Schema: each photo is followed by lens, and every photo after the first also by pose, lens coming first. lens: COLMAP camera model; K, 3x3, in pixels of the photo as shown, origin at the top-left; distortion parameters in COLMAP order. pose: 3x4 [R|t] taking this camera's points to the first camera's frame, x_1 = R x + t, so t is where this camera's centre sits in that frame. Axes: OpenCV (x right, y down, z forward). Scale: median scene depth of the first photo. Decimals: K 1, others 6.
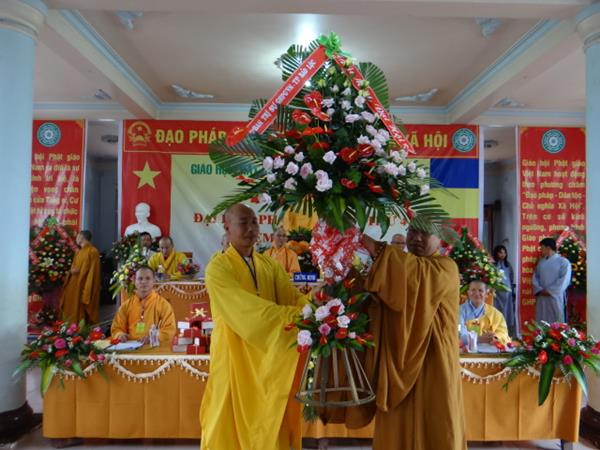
lens RADIAL K [[476.4, 0, 300.0], [0, 476.4, 225.0], [0, 0, 1]] dist [0.009473, -0.002915]
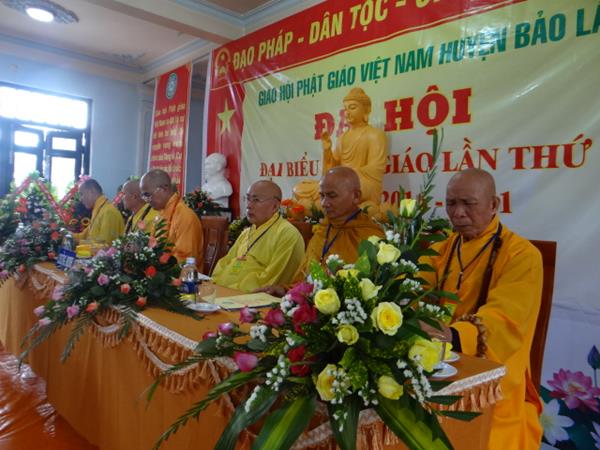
lens RADIAL K [[476.4, 0, 300.0], [0, 476.4, 225.0], [0, 0, 1]] dist [0.009473, -0.002915]
pose [[0.638168, 0.043717, -0.768655, 0.376788], [-0.029843, 0.999041, 0.032044, 0.044535], [0.769318, 0.002489, 0.638861, 0.645741]]
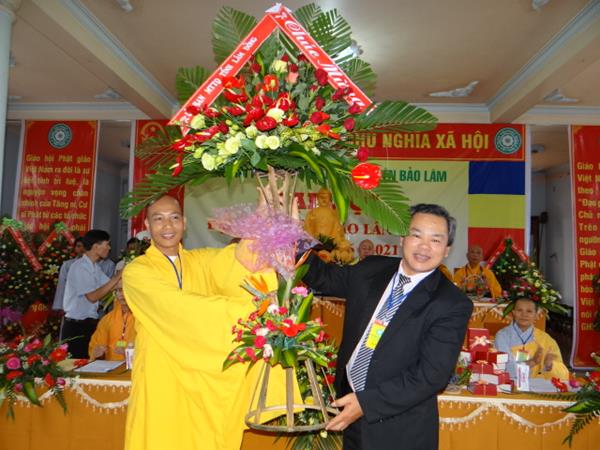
lens RADIAL K [[478.0, 0, 300.0], [0, 478.0, 225.0], [0, 0, 1]] dist [0.002708, 0.002610]
pose [[0.997257, 0.011040, -0.073194, 0.026091], [-0.013236, 0.999475, -0.029581, 0.011885], [0.072829, 0.030469, 0.996879, 0.093018]]
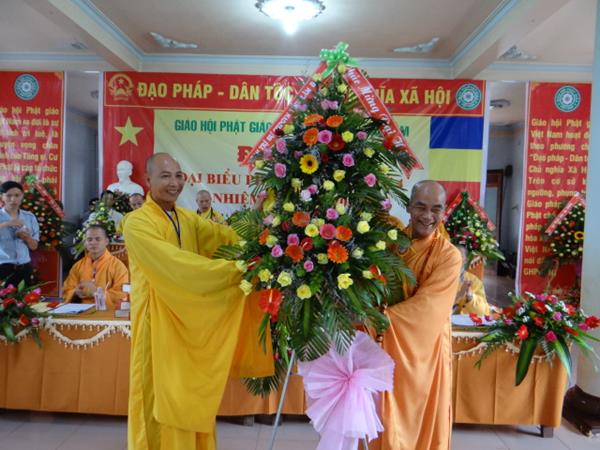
lens RADIAL K [[476.4, 0, 300.0], [0, 476.4, 225.0], [0, 0, 1]] dist [0.009473, -0.002915]
pose [[0.999341, 0.016690, -0.032237, 0.056635], [-0.014377, 0.997394, 0.070701, 0.009988], [0.033333, -0.070191, 0.996977, 0.055488]]
